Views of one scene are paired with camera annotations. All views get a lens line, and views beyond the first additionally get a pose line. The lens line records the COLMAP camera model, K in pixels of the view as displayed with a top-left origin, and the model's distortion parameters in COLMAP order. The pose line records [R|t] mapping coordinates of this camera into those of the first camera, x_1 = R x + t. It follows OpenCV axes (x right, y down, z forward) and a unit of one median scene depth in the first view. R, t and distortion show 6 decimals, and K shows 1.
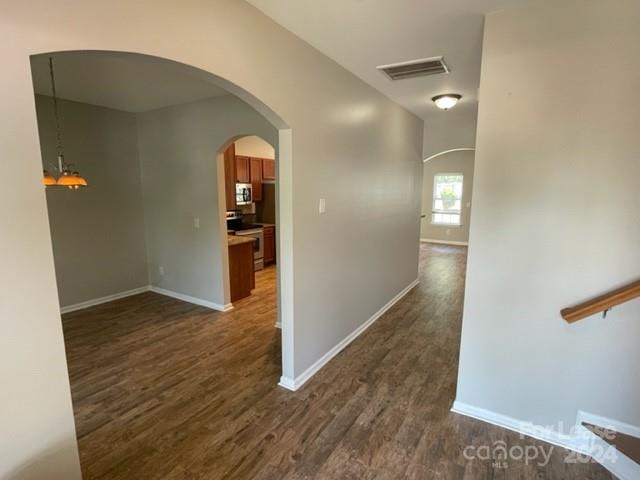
lens RADIAL K [[327.9, 0, 320.0], [0, 327.9, 240.0], [0, 0, 1]] dist [-0.002382, -0.000305]
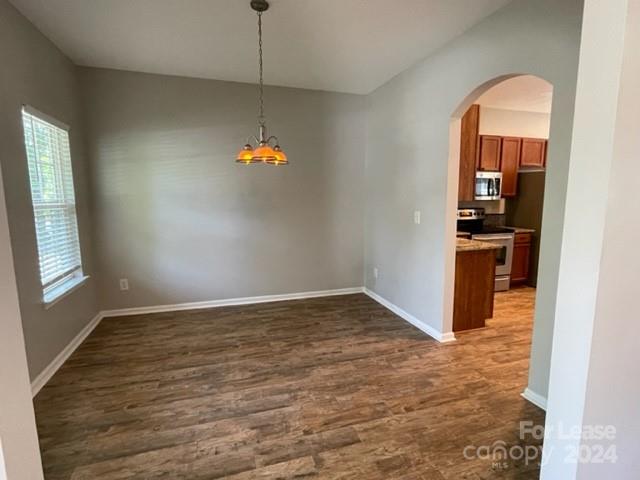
lens RADIAL K [[327.9, 0, 320.0], [0, 327.9, 240.0], [0, 0, 1]] dist [-0.002382, -0.000305]
pose [[0.760938, 0.079656, -0.643917, -0.051466], [-0.093916, 0.995506, 0.012166, 0.013080], [0.641992, 0.051216, 0.764999, 0.272709]]
